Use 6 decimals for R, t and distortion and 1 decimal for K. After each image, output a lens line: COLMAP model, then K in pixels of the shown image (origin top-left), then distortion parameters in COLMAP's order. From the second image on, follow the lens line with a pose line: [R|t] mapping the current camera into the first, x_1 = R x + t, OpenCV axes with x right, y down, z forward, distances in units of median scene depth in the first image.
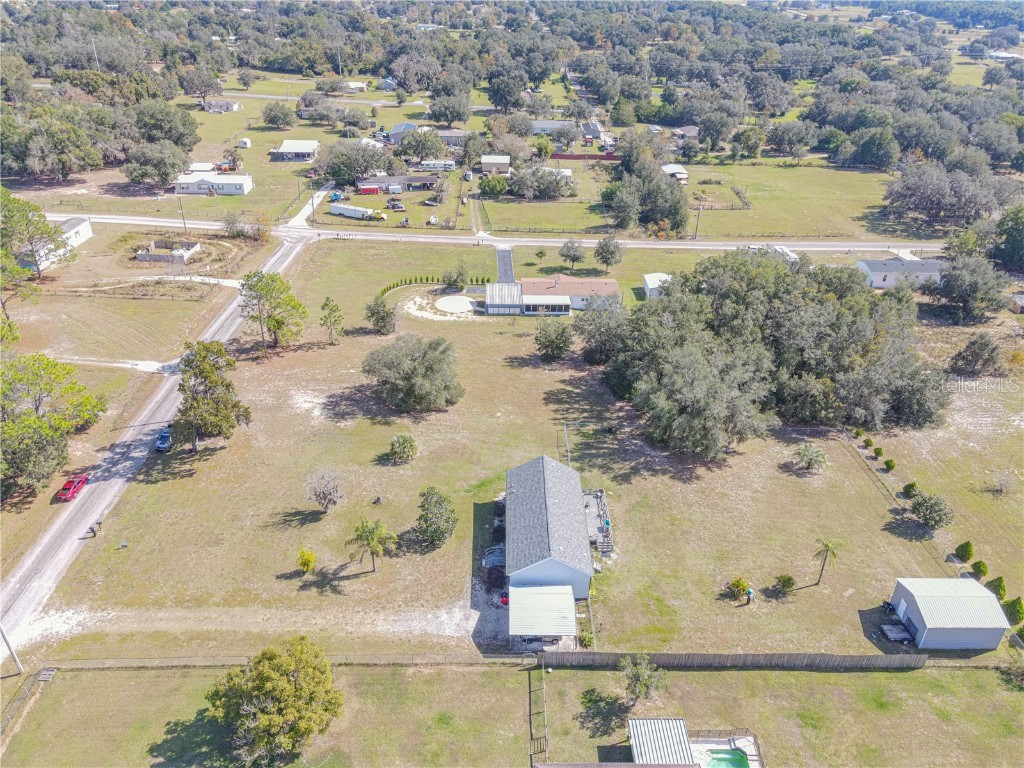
lens RADIAL K [[743.1, 0, 510.2], [0, 743.1, 391.5], [0, 0, 1]] dist [0.012118, 0.007728]
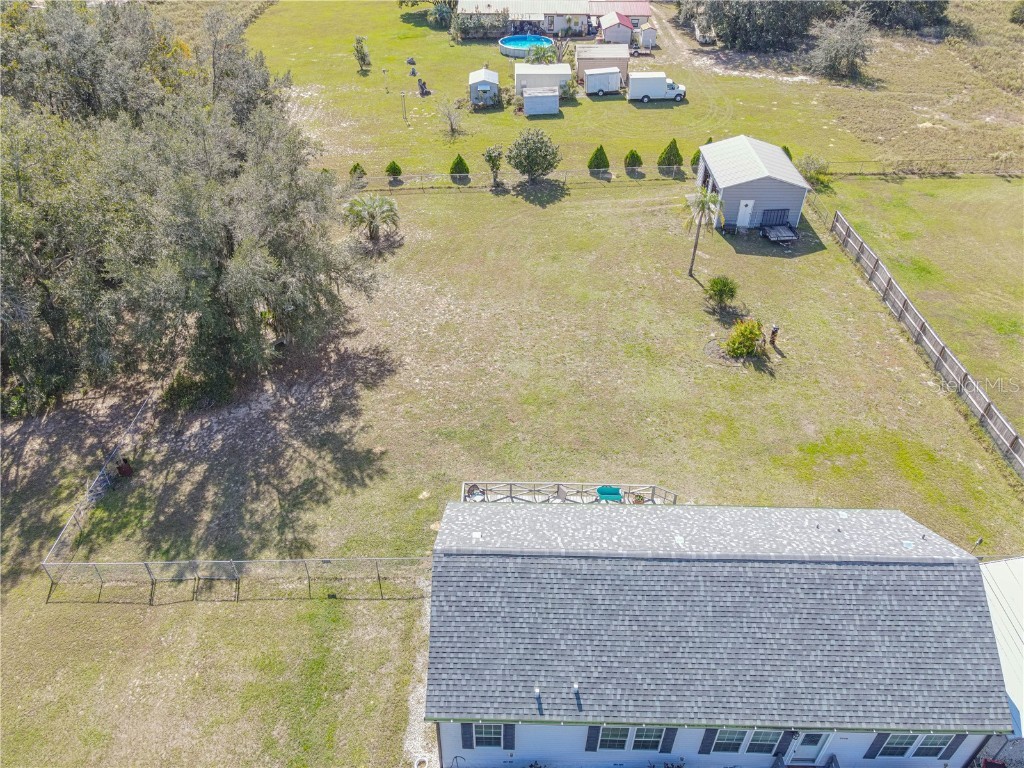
lens RADIAL K [[743.1, 0, 508.5], [0, 743.1, 383.9], [0, 0, 1]] dist [0.012118, 0.007728]
pose [[0.022446, -0.634433, 0.772652, -0.111796], [0.494761, 0.678620, 0.542850, -0.078960], [-0.868739, 0.370094, 0.329125, 0.776871]]
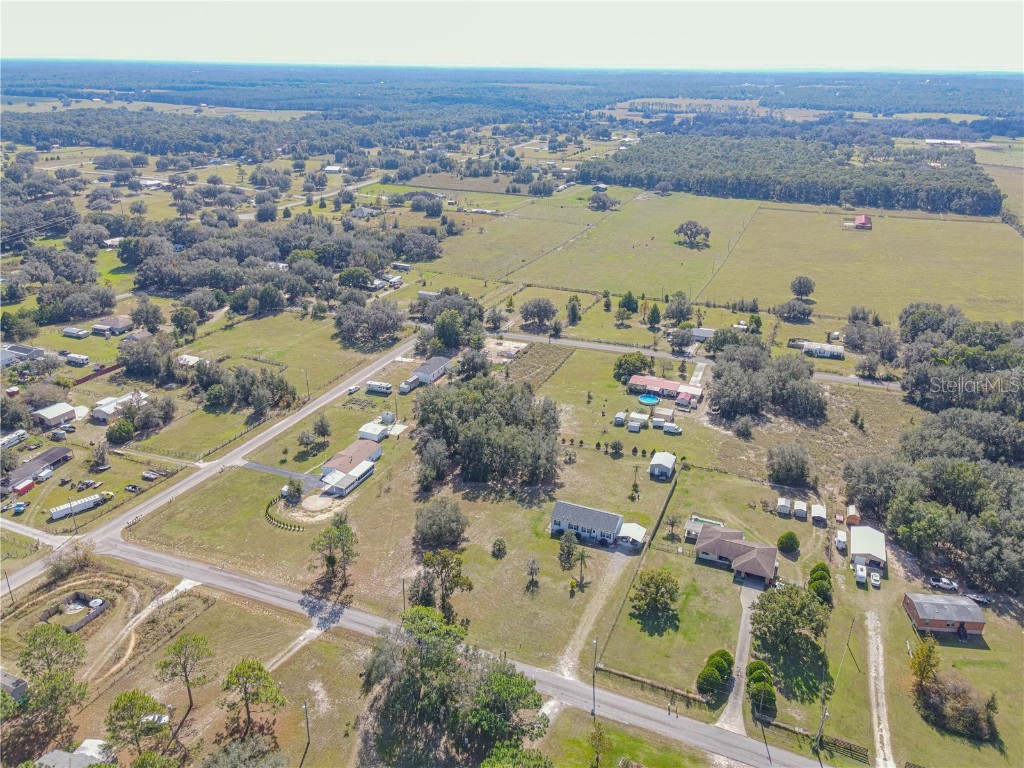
lens RADIAL K [[743.1, 0, 507.1], [0, 743.1, 386.8], [0, 0, 1]] dist [0.012118, 0.007728]
pose [[0.406861, -0.378004, 0.831611, -1.578811], [0.454252, 0.873551, 0.174827, -0.608439], [-0.792540, 0.306631, 0.527123, -0.155426]]
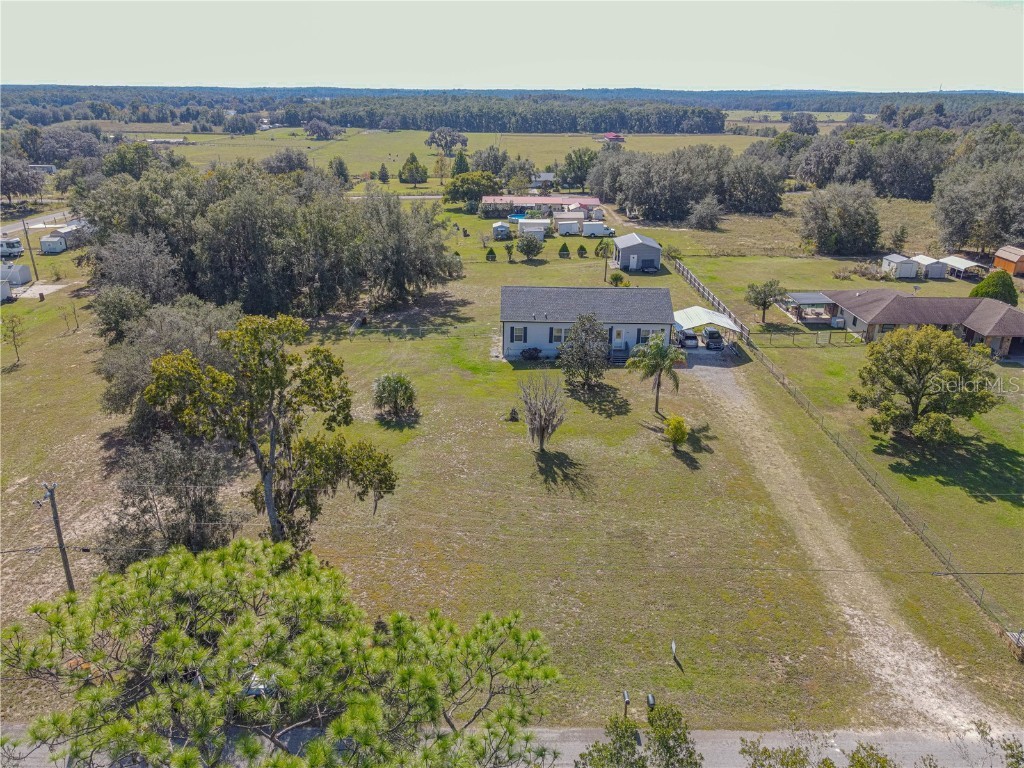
lens RADIAL K [[743.1, 0, 506.9], [0, 743.1, 387.3], [0, 0, 1]] dist [0.012118, 0.007728]
pose [[0.018344, -0.386353, 0.922169, -0.726481], [0.492733, 0.806038, 0.327897, -0.091421], [-0.869987, 0.448368, 0.205155, 0.780213]]
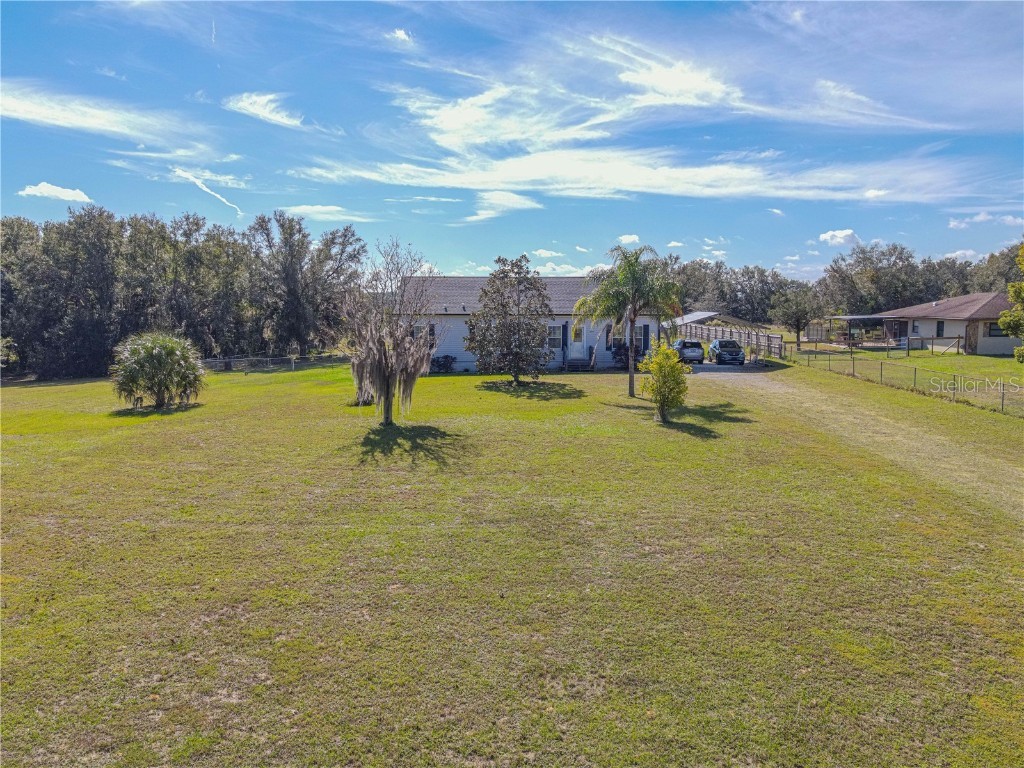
lens RADIAL K [[743.1, 0, 510.9], [0, 743.1, 344.6], [0, 0, 1]] dist [0.012118, 0.007728]
pose [[0.027502, -0.066789, 0.997388, -0.489627], [0.493561, 0.868569, 0.044553, 0.132685], [-0.869276, 0.491047, 0.056852, 0.826008]]
